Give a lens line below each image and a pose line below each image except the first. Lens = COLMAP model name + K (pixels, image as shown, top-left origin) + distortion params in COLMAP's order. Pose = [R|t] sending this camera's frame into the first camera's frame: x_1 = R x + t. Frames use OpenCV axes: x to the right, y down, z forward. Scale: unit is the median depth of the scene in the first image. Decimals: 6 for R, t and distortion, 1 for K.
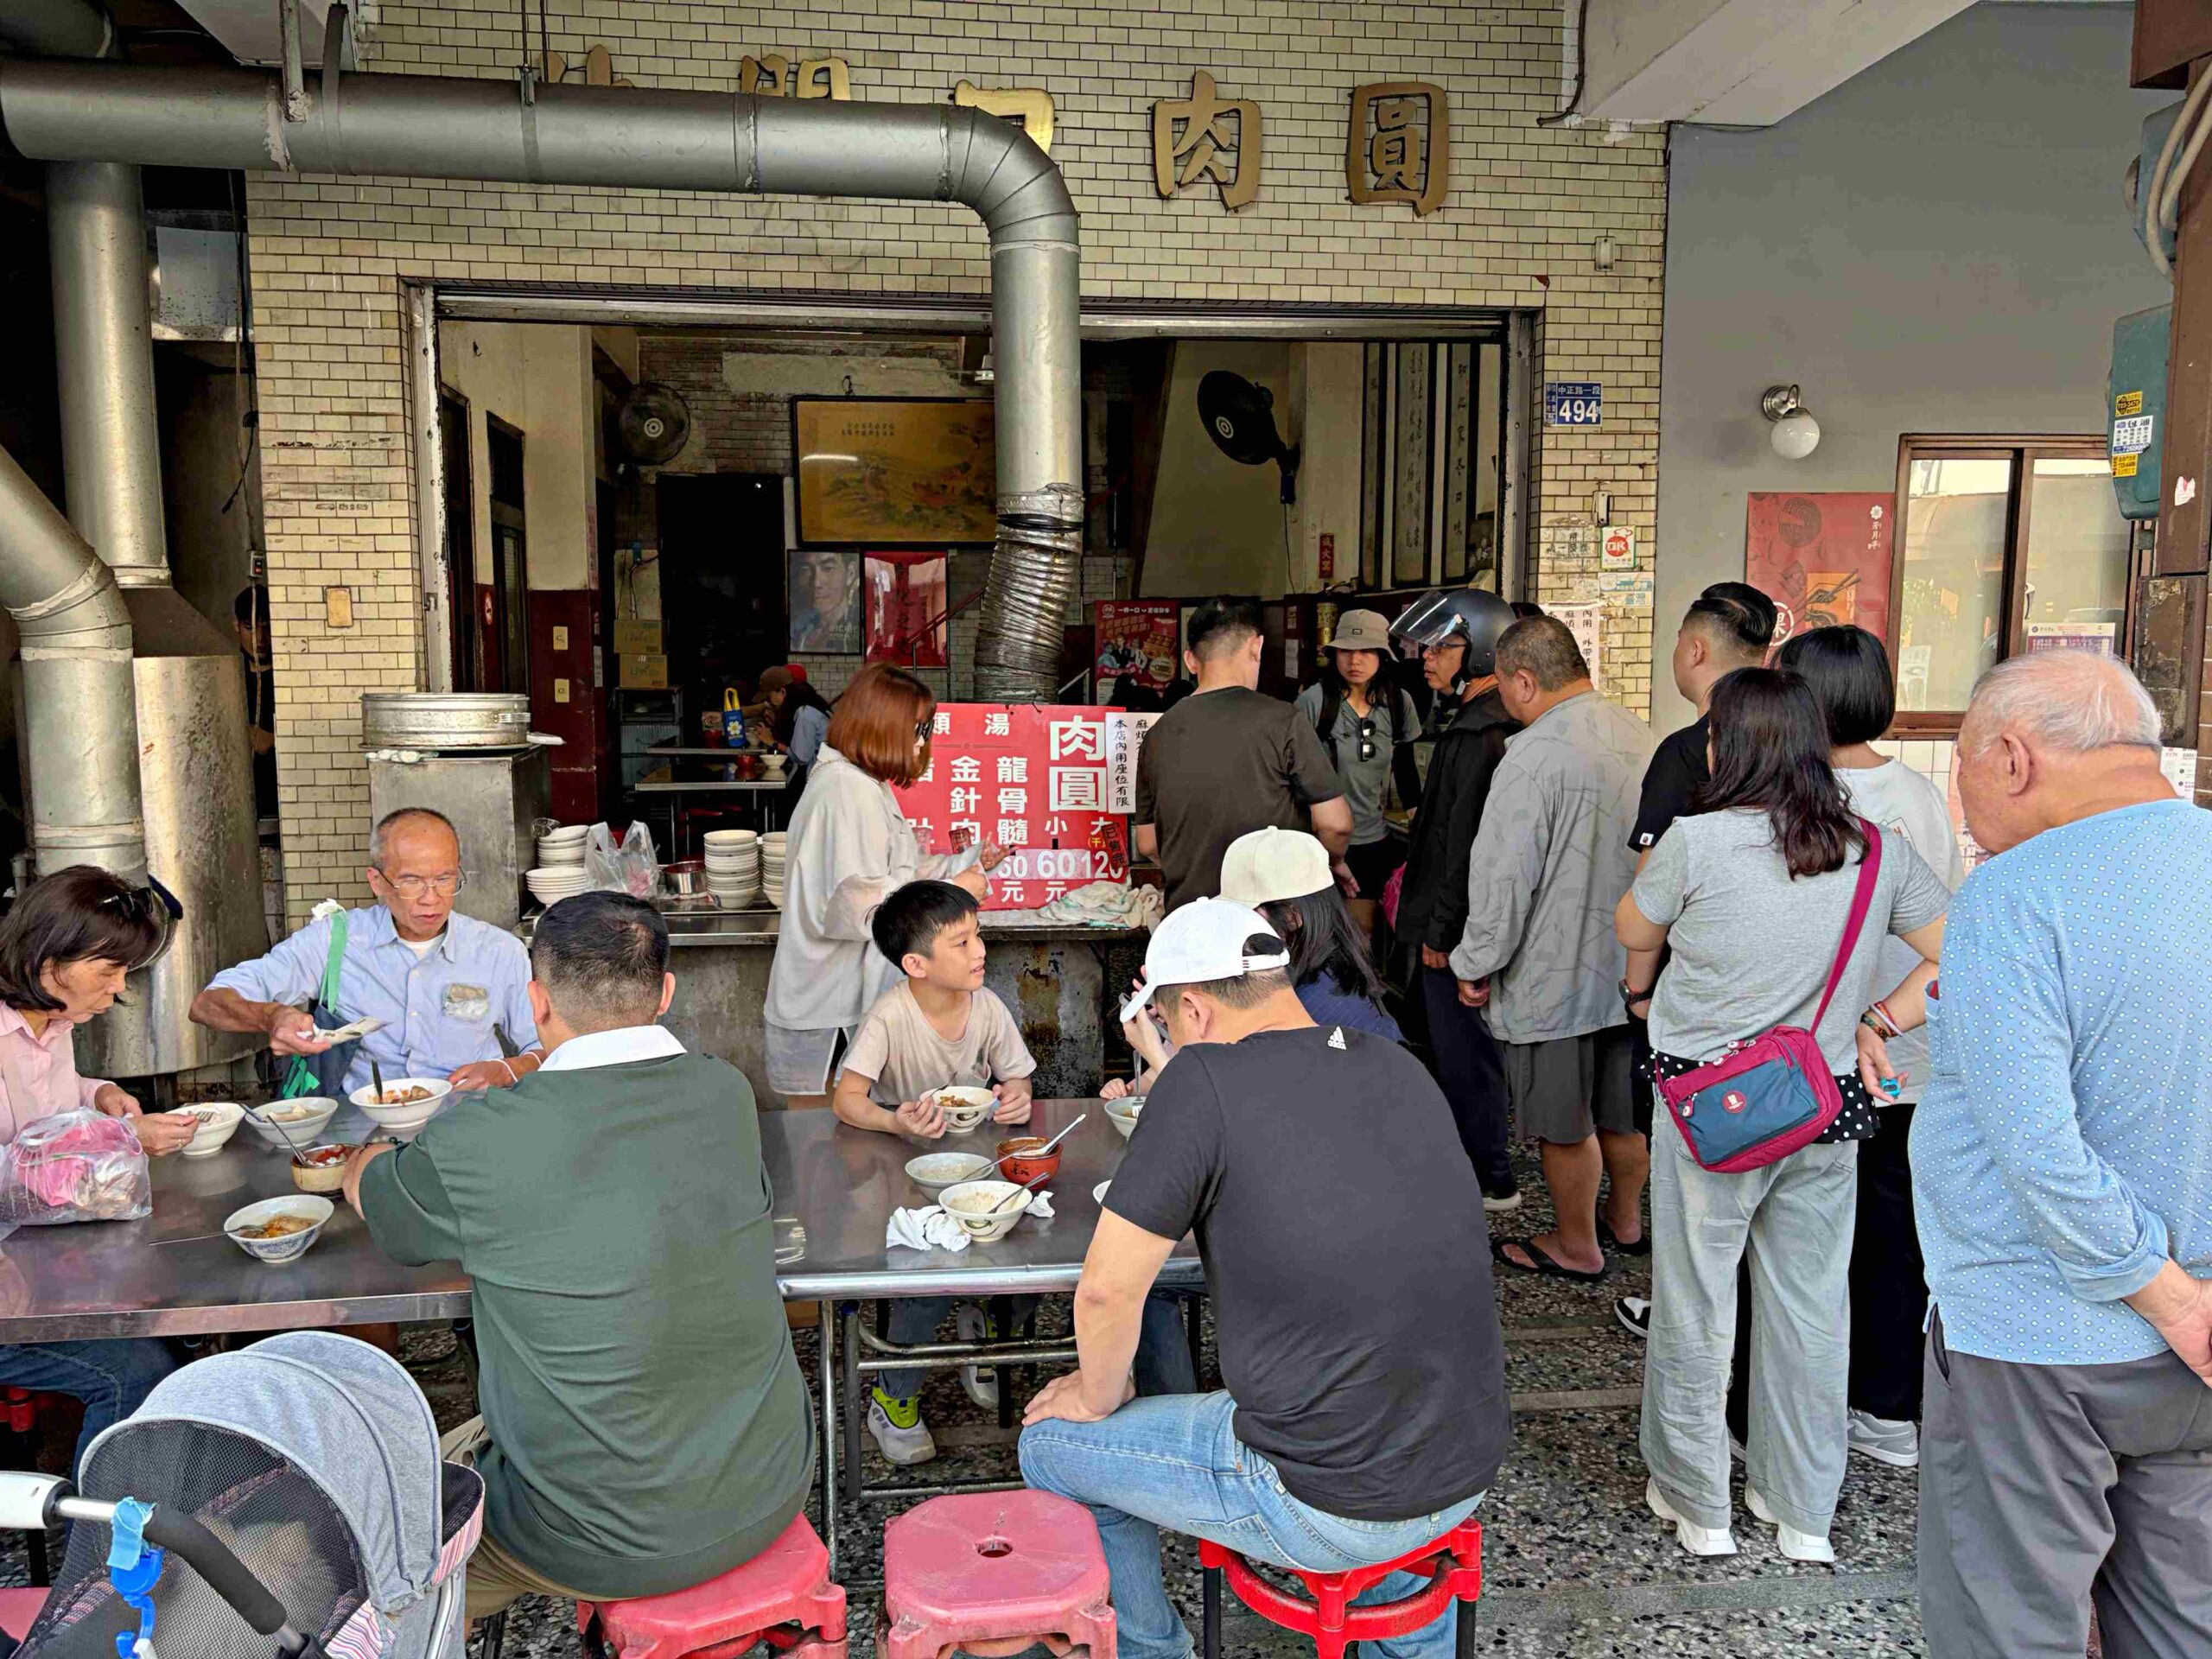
lens RADIAL K [[1672.8, 0, 1088.6], [0, 1672.8, 824.1], [0, 0, 1]] dist [0.054959, -0.067521]
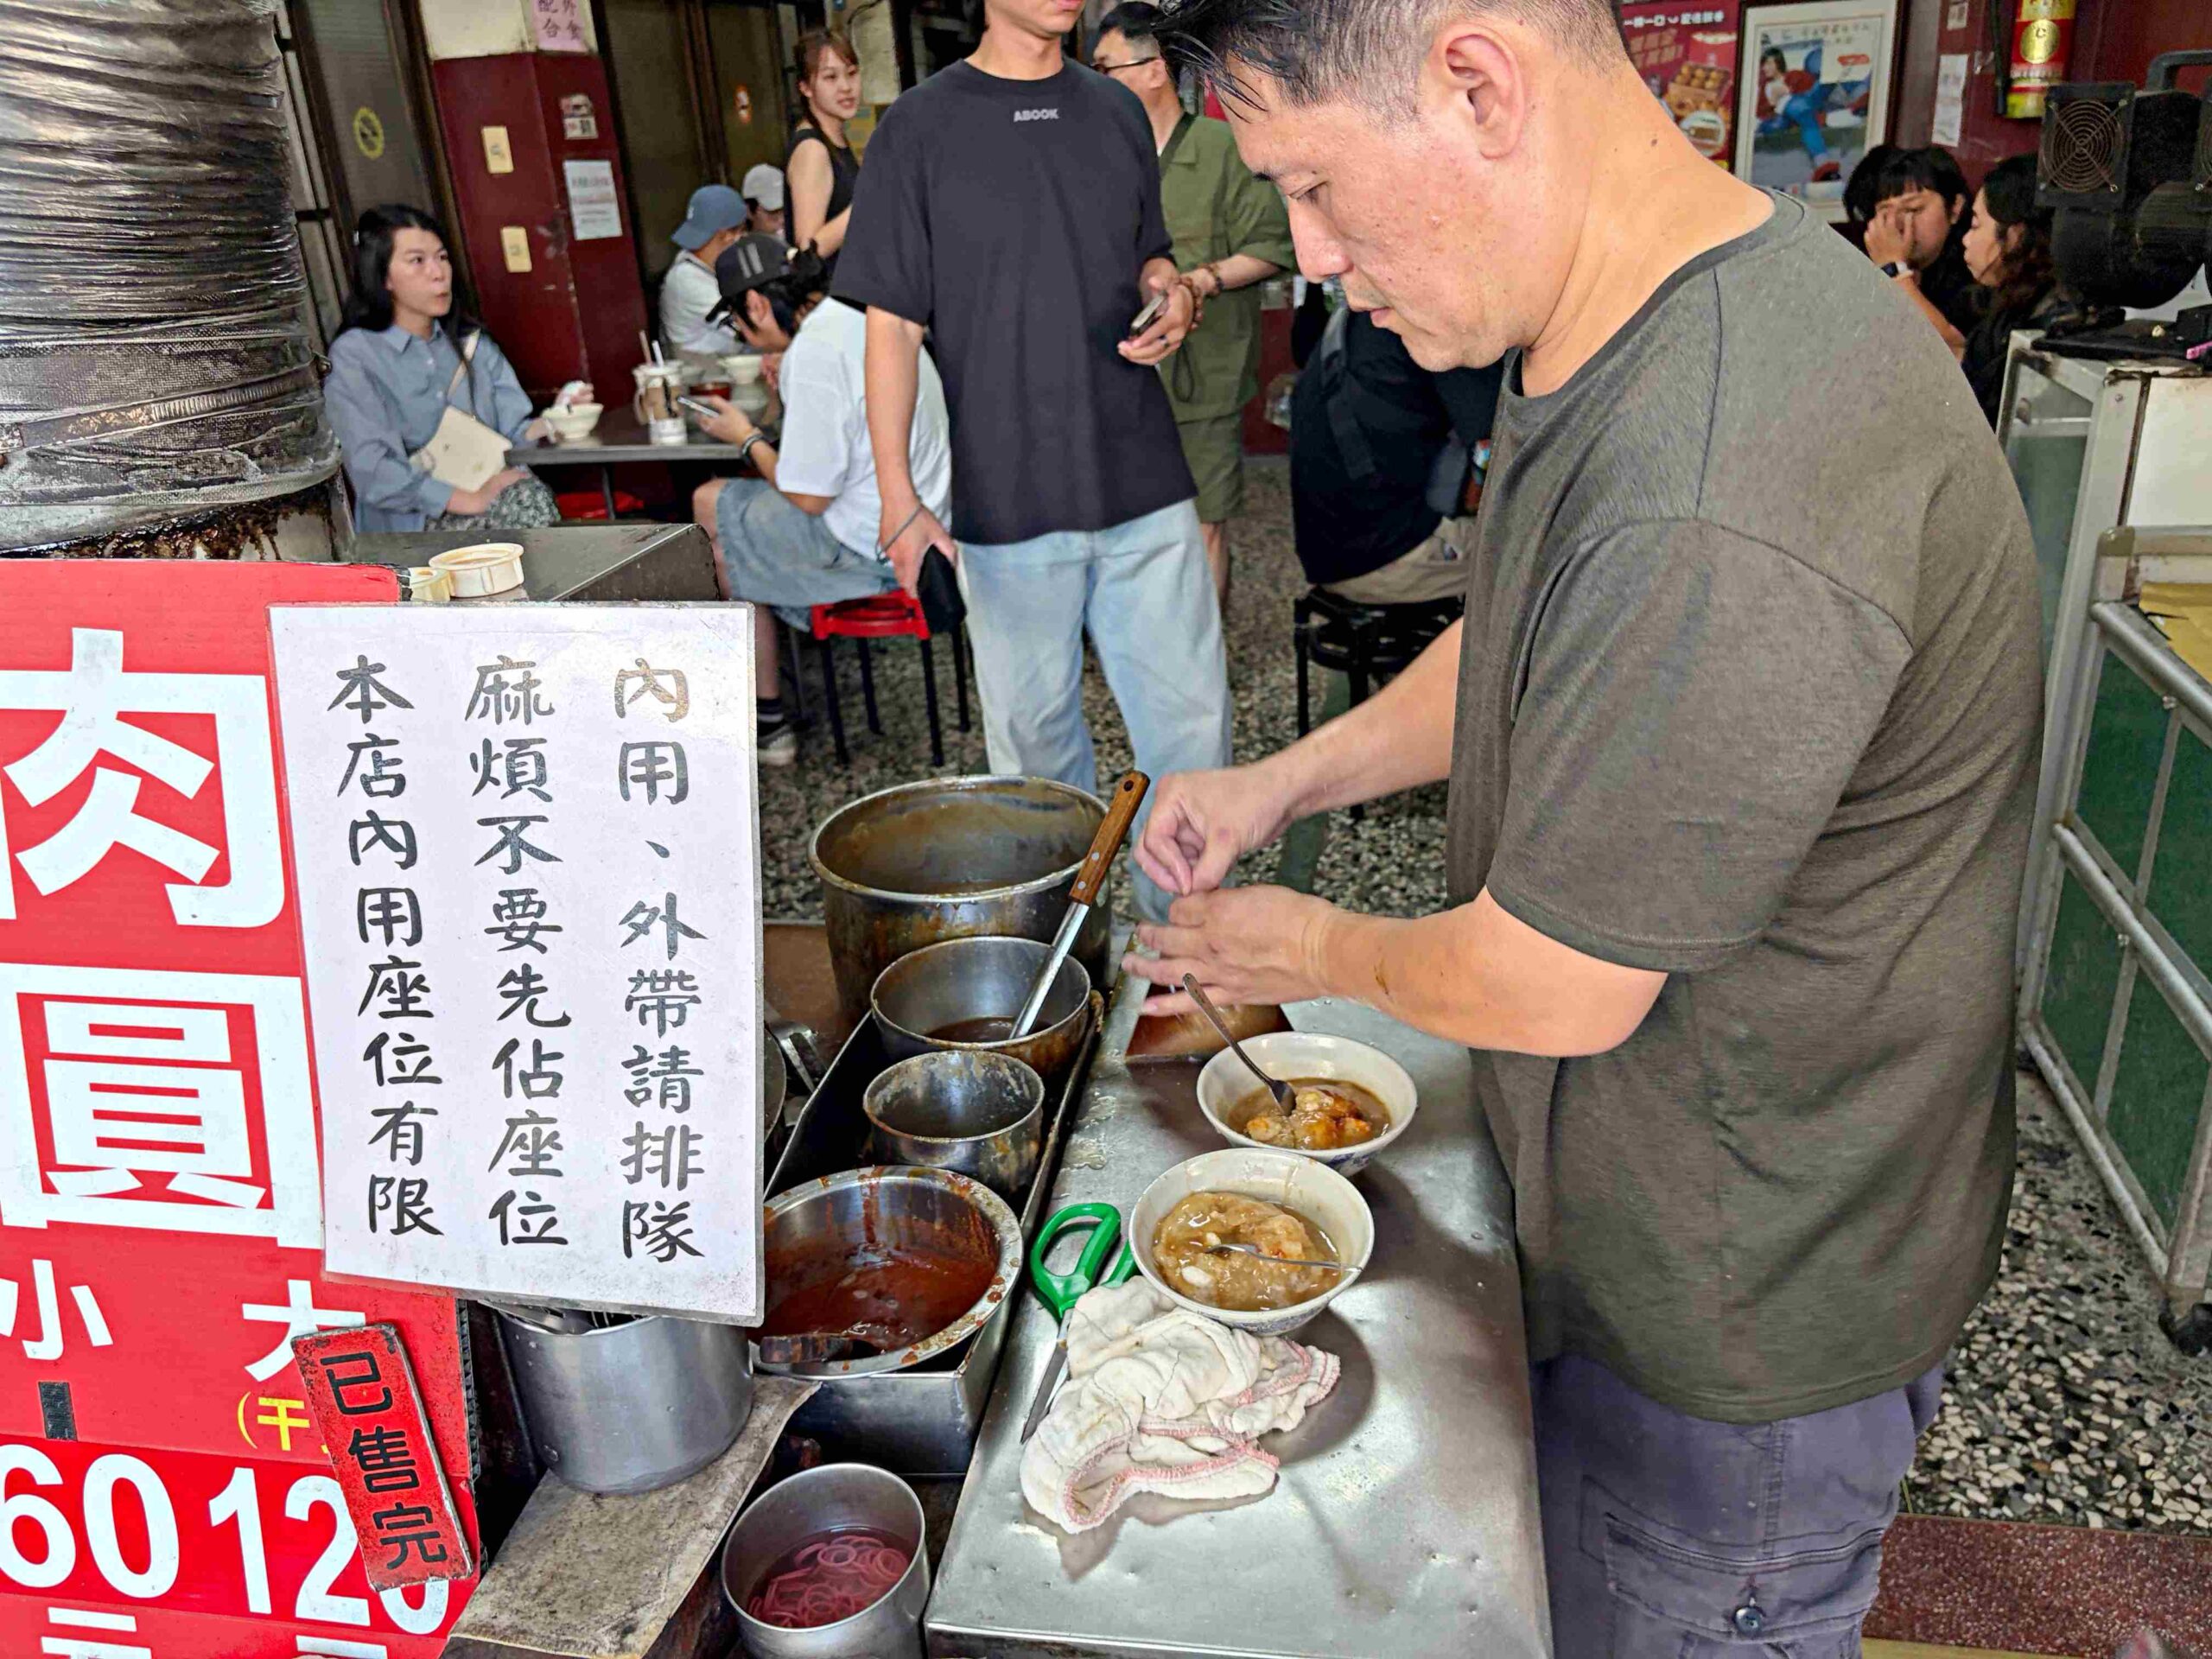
lens RADIAL K [[1672.8, 0, 1125.4], [0, 1672.8, 813.6], [0, 0, 1]] dist [0.054959, -0.067521]
pose [[0.947332, 0.066101, -0.313356, 0.118199], [0.025000, 0.960218, 0.278131, -0.081708], [0.319275, -0.271316, 0.907993, 0.815670]]
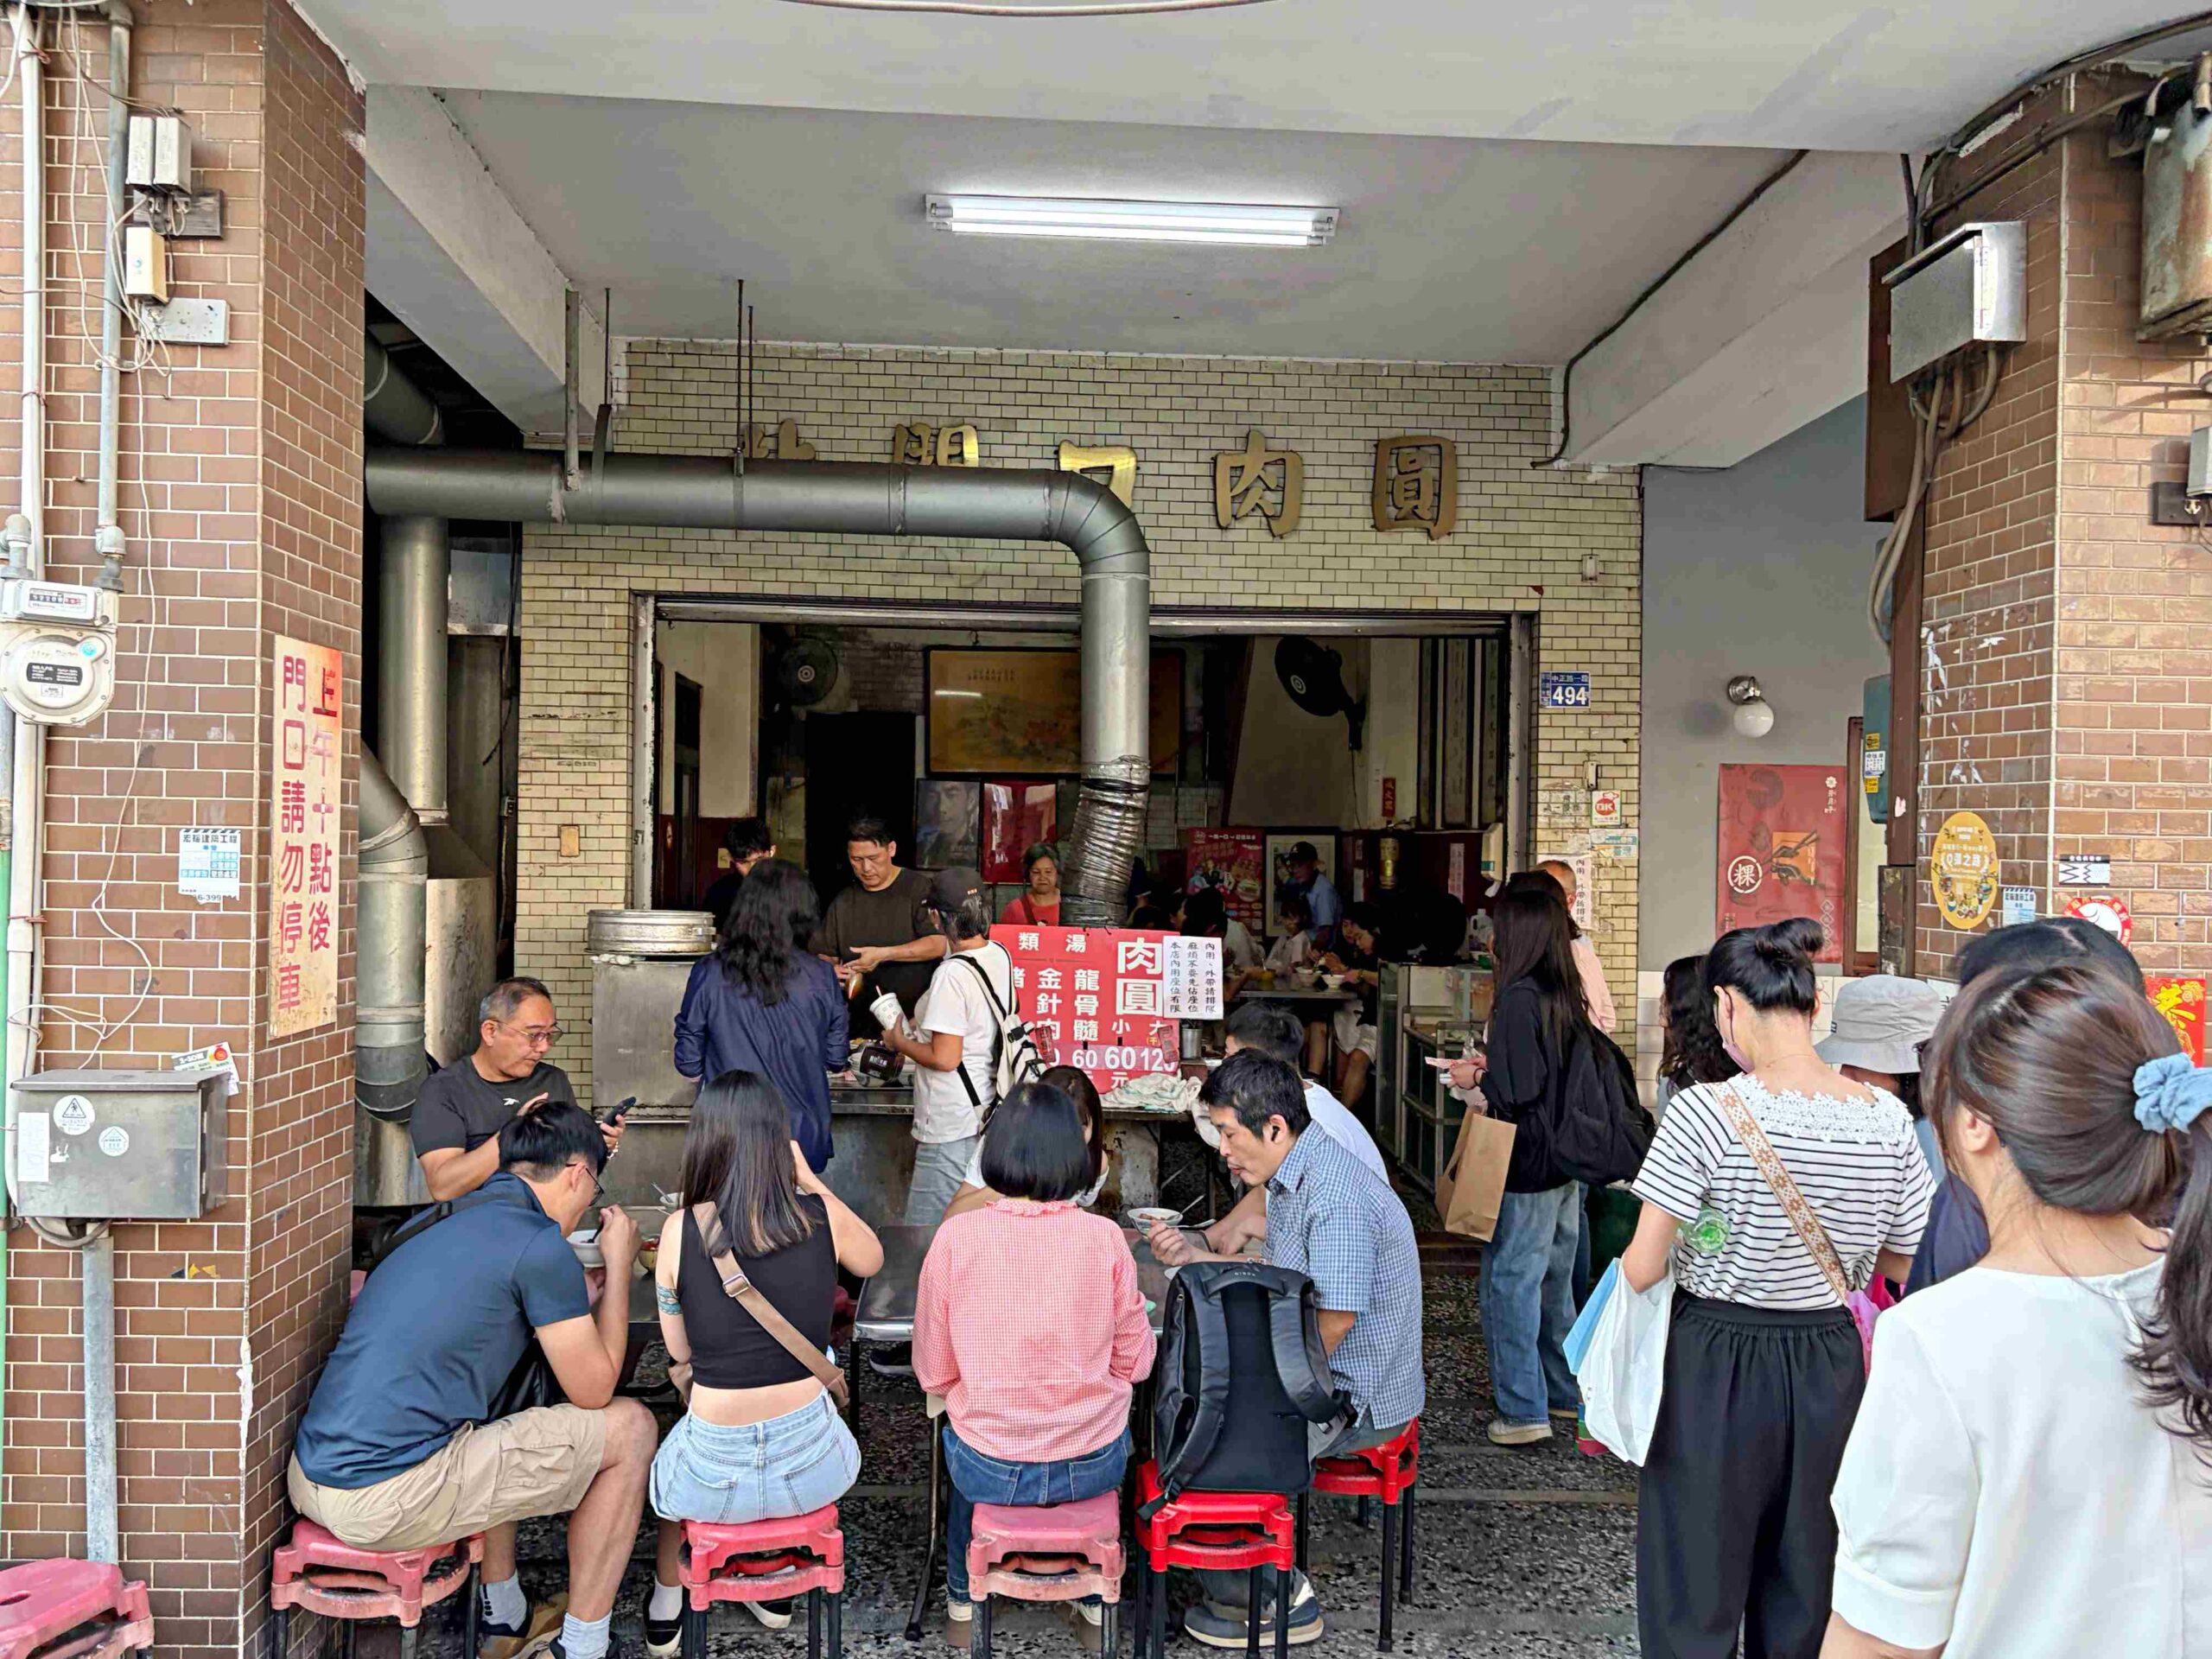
lens RADIAL K [[1672.8, 0, 1048.2], [0, 1672.8, 852.9], [0, 0, 1]] dist [0.054959, -0.067521]
pose [[0.995245, 0.018472, -0.095637, 0.039422], [-0.028593, 0.994001, -0.105567, 0.004953], [0.093113, 0.107800, 0.989803, -0.226815]]
